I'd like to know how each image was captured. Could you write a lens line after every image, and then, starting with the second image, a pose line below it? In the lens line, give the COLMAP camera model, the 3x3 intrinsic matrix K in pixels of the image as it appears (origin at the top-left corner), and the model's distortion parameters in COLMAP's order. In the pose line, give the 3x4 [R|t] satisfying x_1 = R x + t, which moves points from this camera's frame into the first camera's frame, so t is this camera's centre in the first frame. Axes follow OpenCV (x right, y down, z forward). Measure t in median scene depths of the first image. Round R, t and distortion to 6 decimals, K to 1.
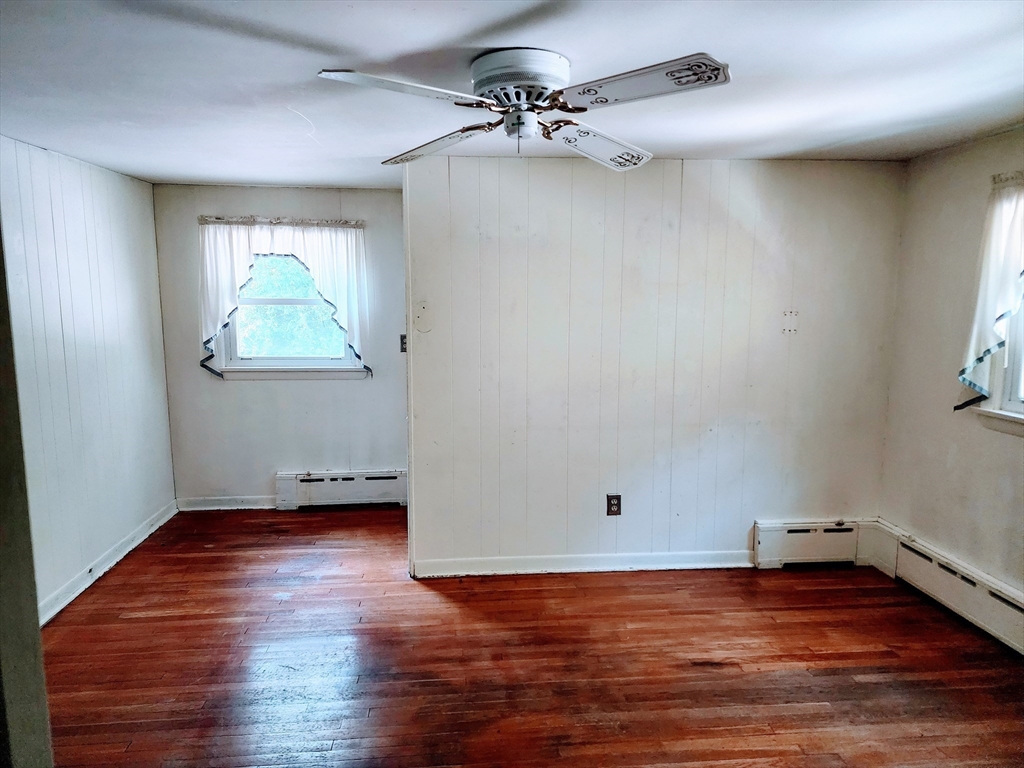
lens RADIAL K [[684.0, 0, 512.0], [0, 684.0, 384.0], [0, 0, 1]] dist [0.073062, -0.069570]
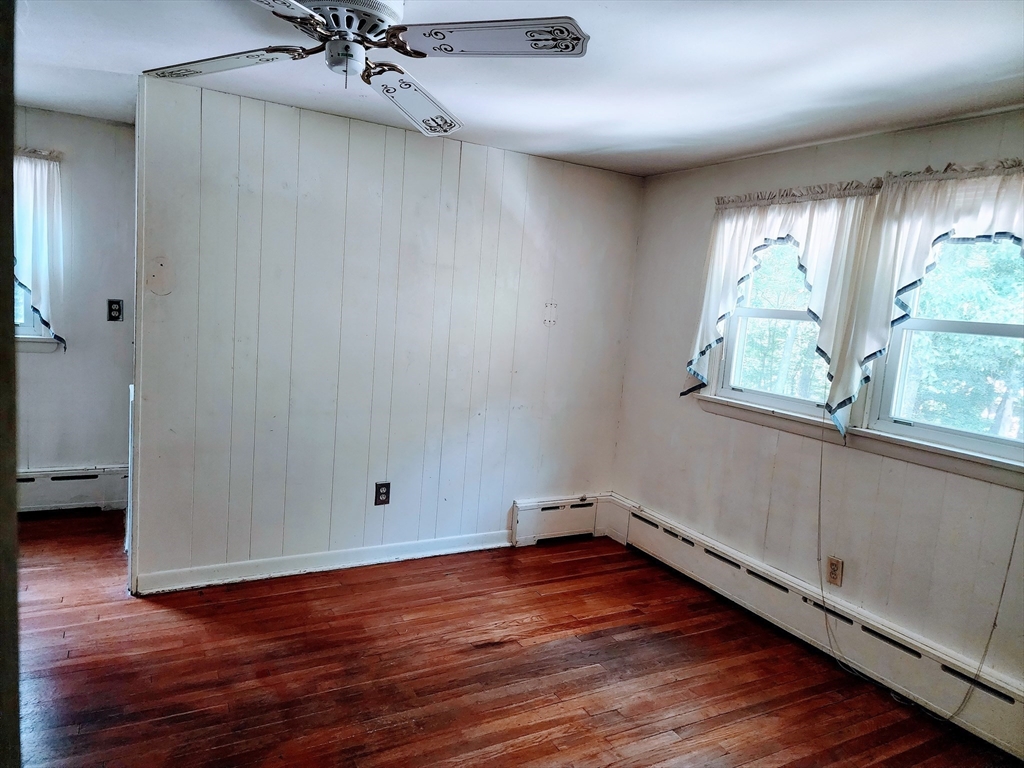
lens RADIAL K [[684.0, 0, 512.0], [0, 684.0, 384.0], [0, 0, 1]] dist [0.073062, -0.069570]
pose [[0.908451, 0.018065, 0.417601, -0.105144], [-0.022608, 0.999727, 0.005934, 0.017607], [-0.417380, -0.014832, 0.908611, 0.075983]]
